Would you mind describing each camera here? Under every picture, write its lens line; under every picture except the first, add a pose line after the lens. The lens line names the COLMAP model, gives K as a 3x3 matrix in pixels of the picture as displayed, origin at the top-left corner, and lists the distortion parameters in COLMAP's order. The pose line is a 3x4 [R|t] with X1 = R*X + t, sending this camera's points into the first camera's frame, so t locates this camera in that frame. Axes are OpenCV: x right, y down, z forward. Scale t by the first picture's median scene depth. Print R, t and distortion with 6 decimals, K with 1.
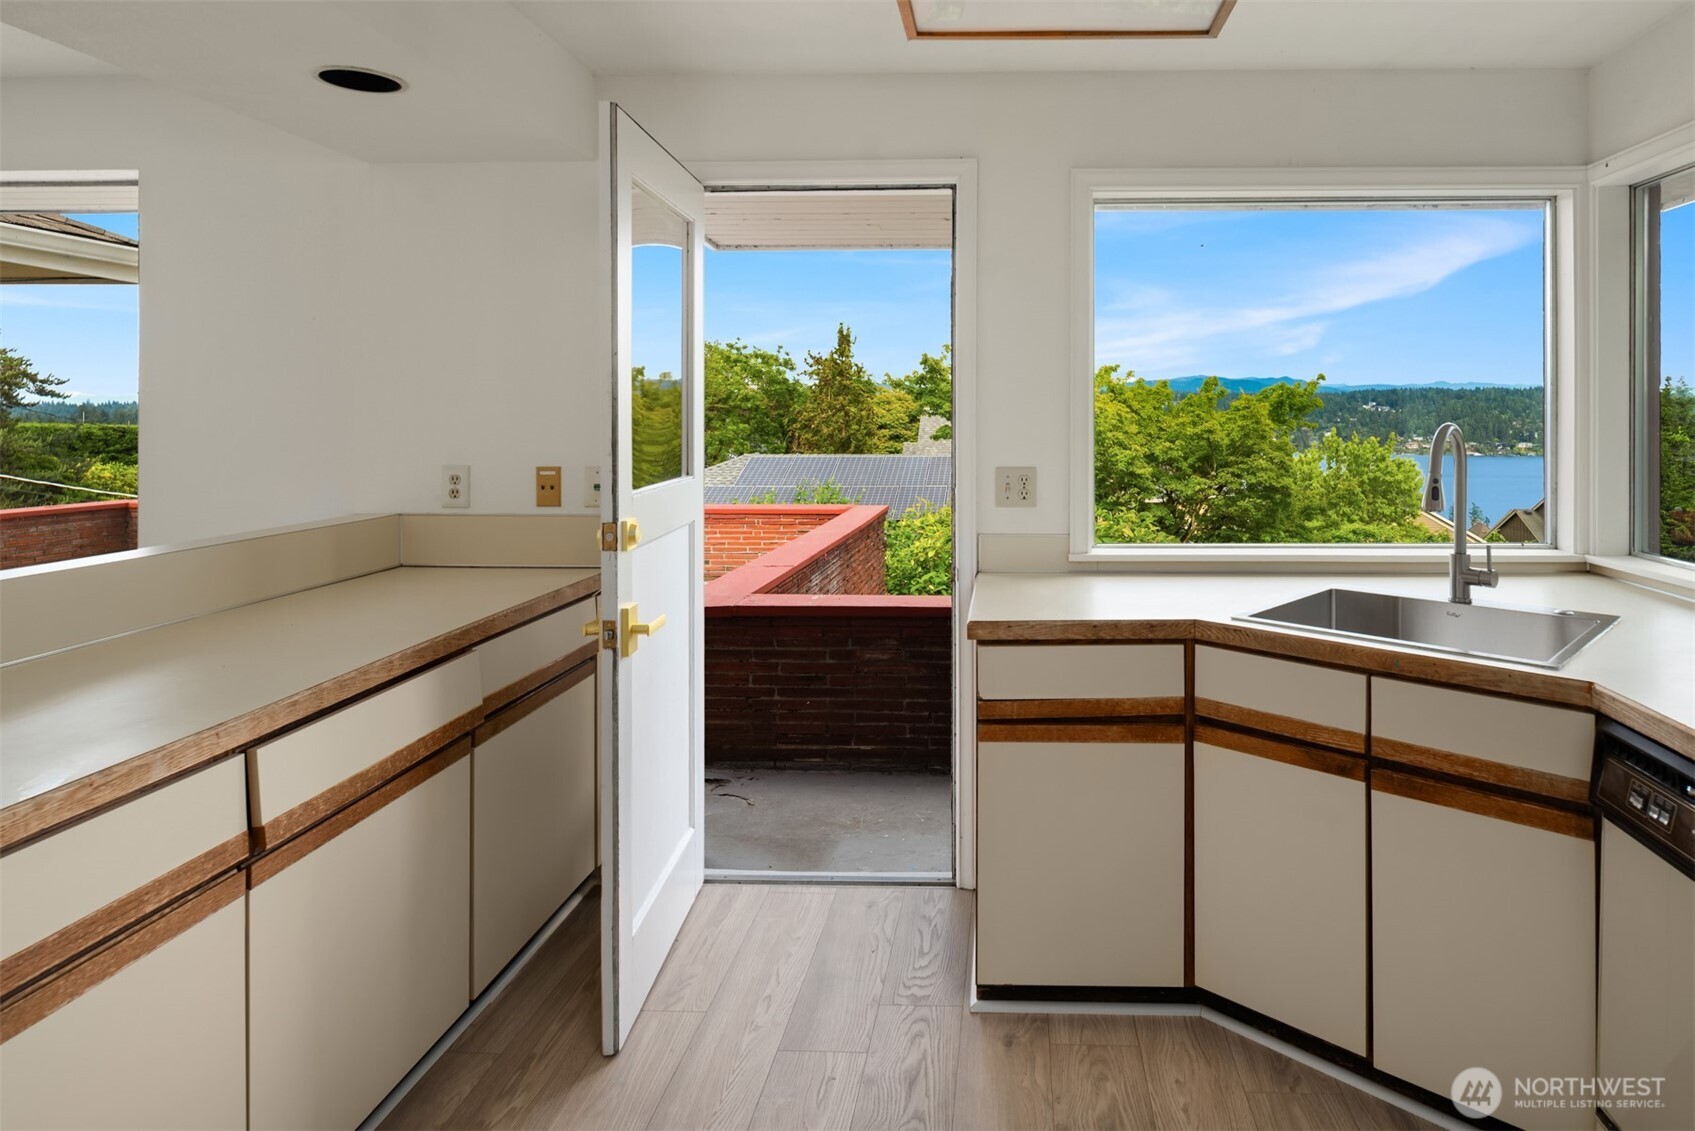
lens RADIAL K [[980.8, 0, 994.4], [0, 980.8, 426.8], [0, 0, 1]] dist [-0.002632, 0.000236]
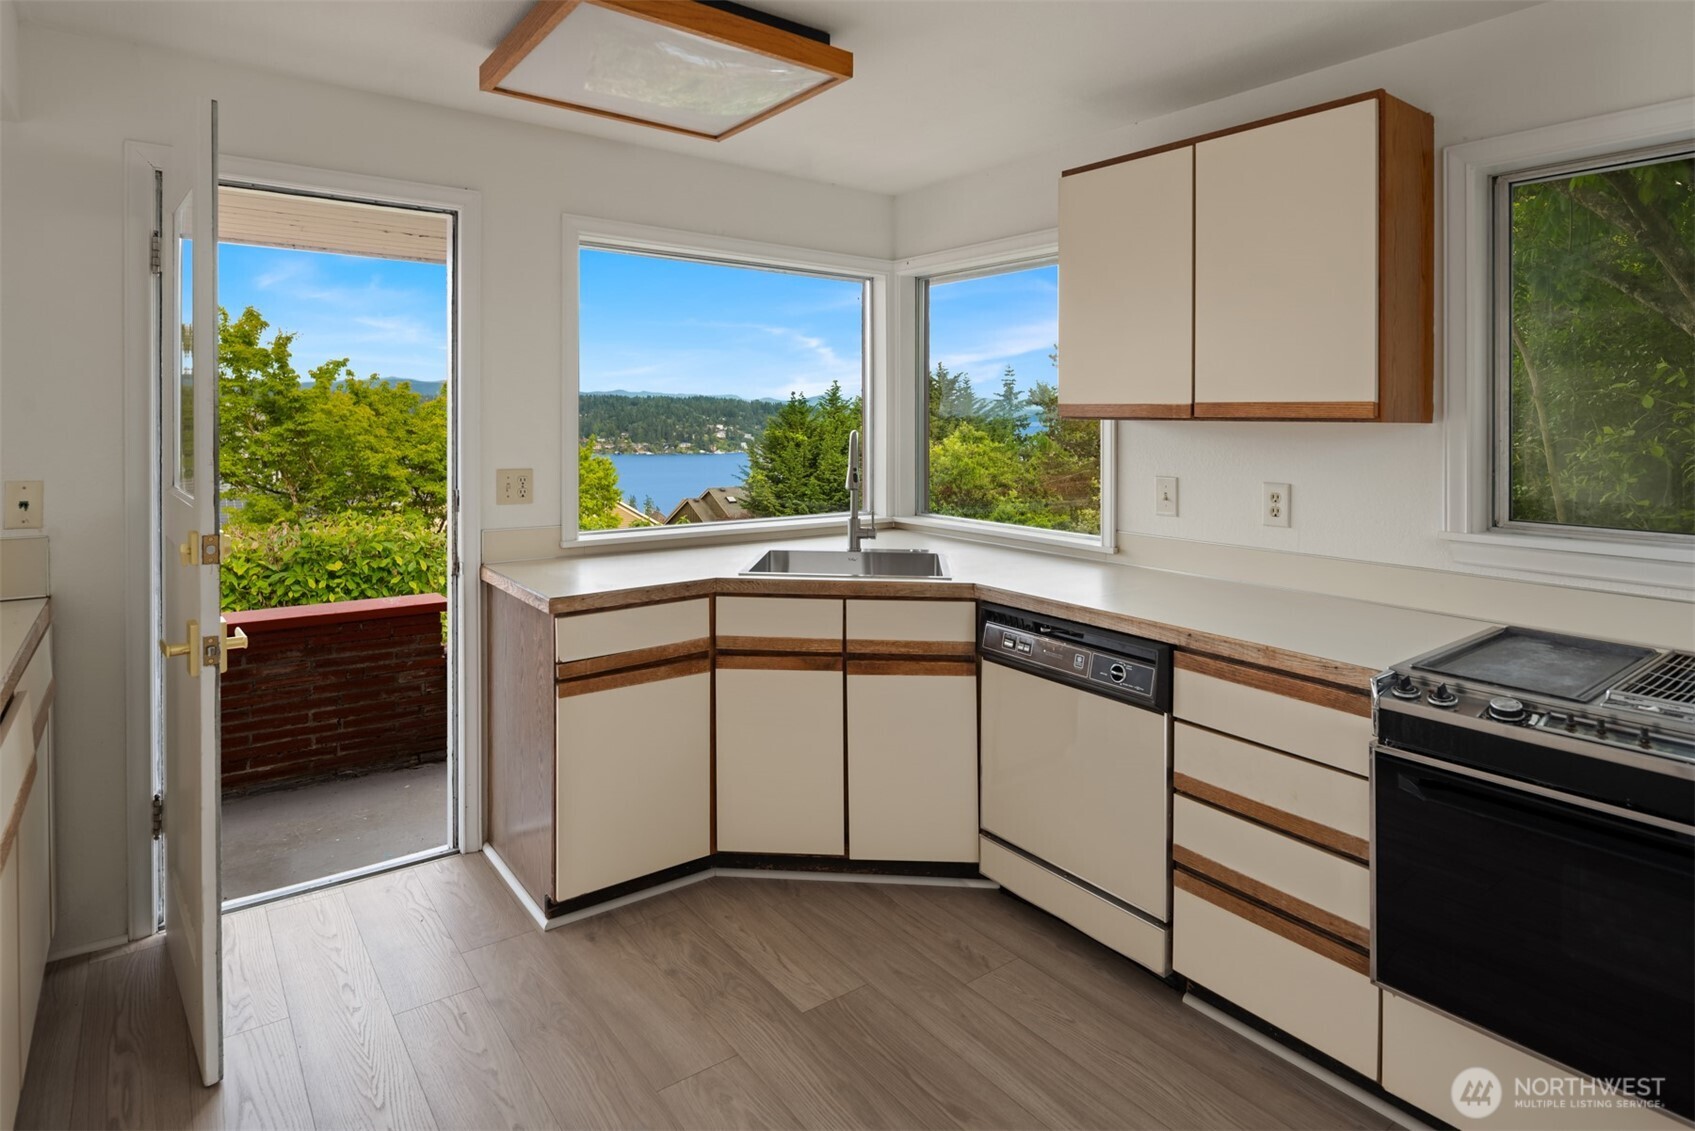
lens RADIAL K [[917.5, 0, 841.7], [0, 917.5, 430.9], [0, 0, 1]] dist [0.002971, -0.005642]
pose [[0.784763, -0.000264, 0.619796, -0.336989], [-0.000699, 0.999999, 0.001311, -0.004503], [-0.619795, -0.001462, 0.784762, -0.067672]]
